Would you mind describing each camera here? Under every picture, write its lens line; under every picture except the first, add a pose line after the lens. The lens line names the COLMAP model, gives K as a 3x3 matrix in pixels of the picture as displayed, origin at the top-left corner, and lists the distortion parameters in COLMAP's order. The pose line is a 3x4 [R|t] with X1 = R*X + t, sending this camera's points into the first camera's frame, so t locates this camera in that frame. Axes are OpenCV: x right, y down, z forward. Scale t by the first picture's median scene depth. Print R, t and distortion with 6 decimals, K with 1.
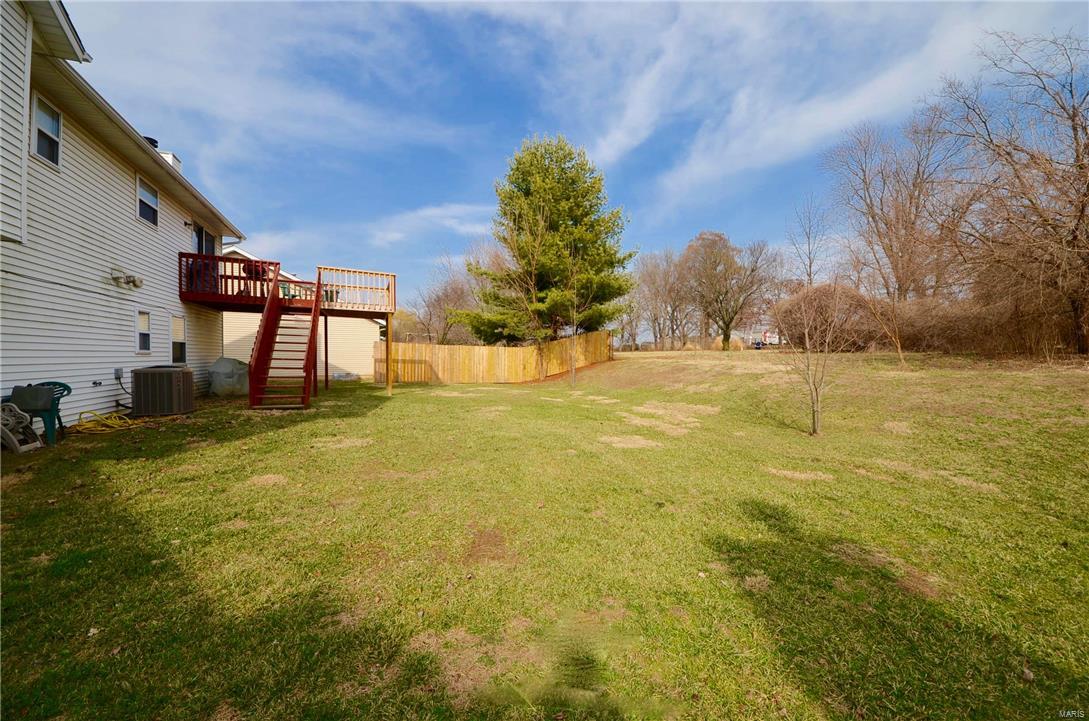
lens RADIAL K [[392.0, 0, 552.7], [0, 392.0, 368.2], [0, 0, 1]] dist [0.033510, -0.017602]
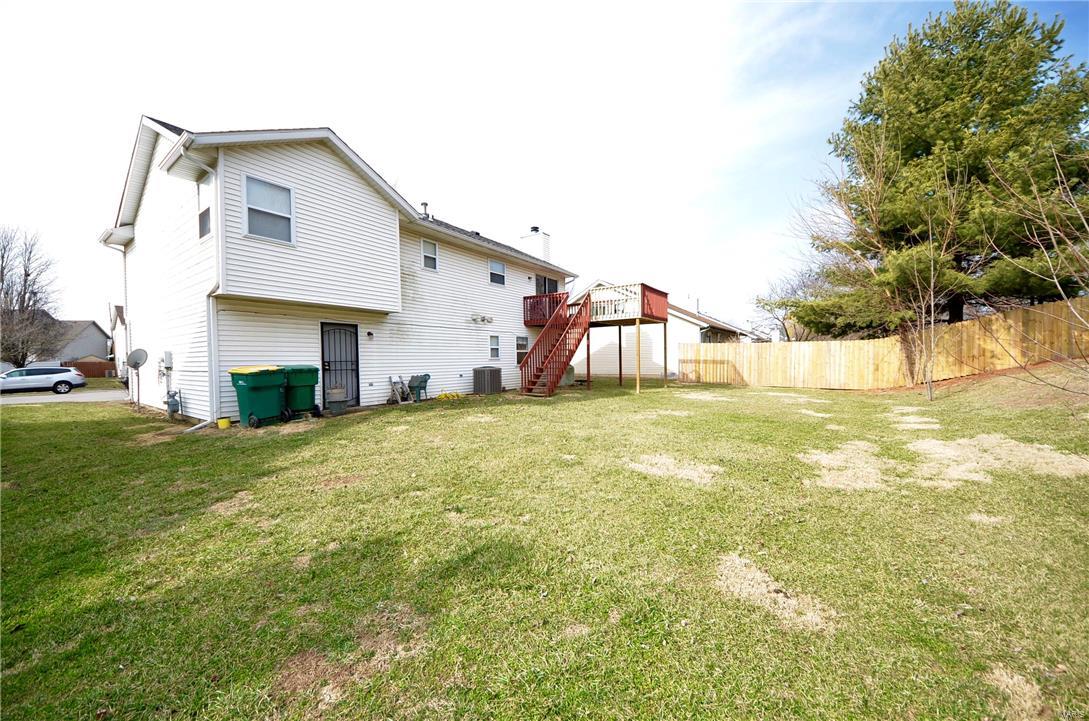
lens RADIAL K [[392.0, 0, 552.7], [0, 392.0, 368.2], [0, 0, 1]] dist [0.033510, -0.017602]
pose [[0.517130, 0.003345, -0.855901, 0.435600], [-0.003992, 0.999991, 0.001496, -0.001400], [0.855898, 0.002643, 0.517138, 0.238872]]
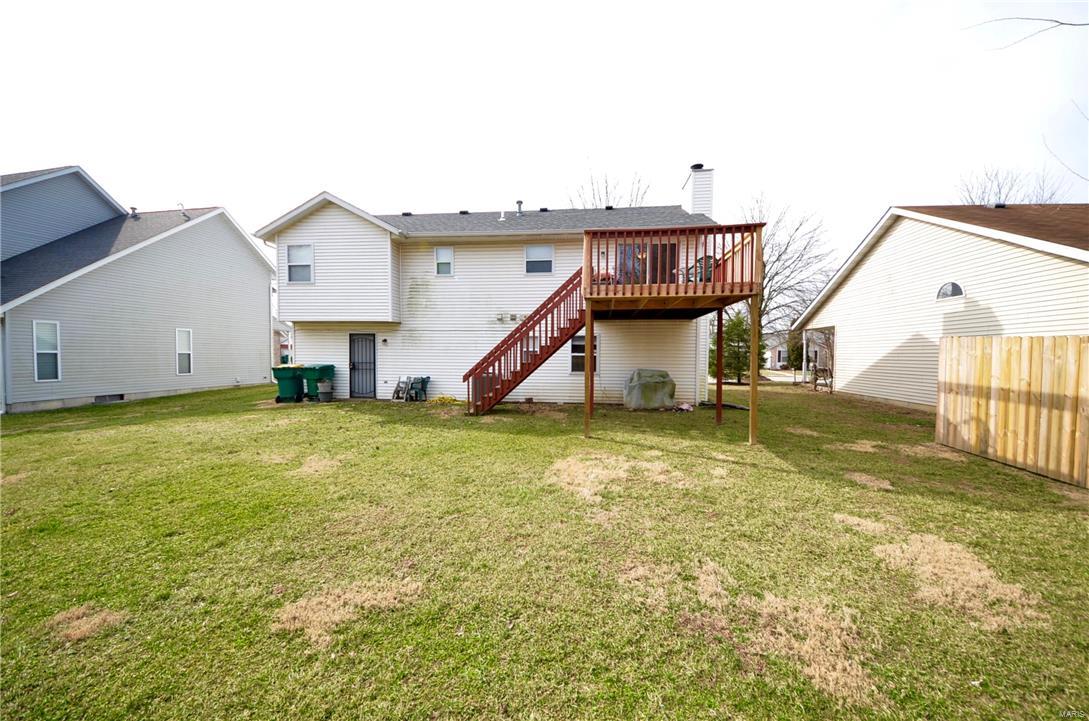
lens RADIAL K [[392.0, 0, 552.7], [0, 392.0, 368.2], [0, 0, 1]] dist [0.033510, -0.017602]
pose [[-0.526999, 0.014652, -0.849740, 0.123589], [-0.034670, 0.998648, 0.038721, -0.060590], [0.849158, 0.049866, -0.525779, 1.355249]]
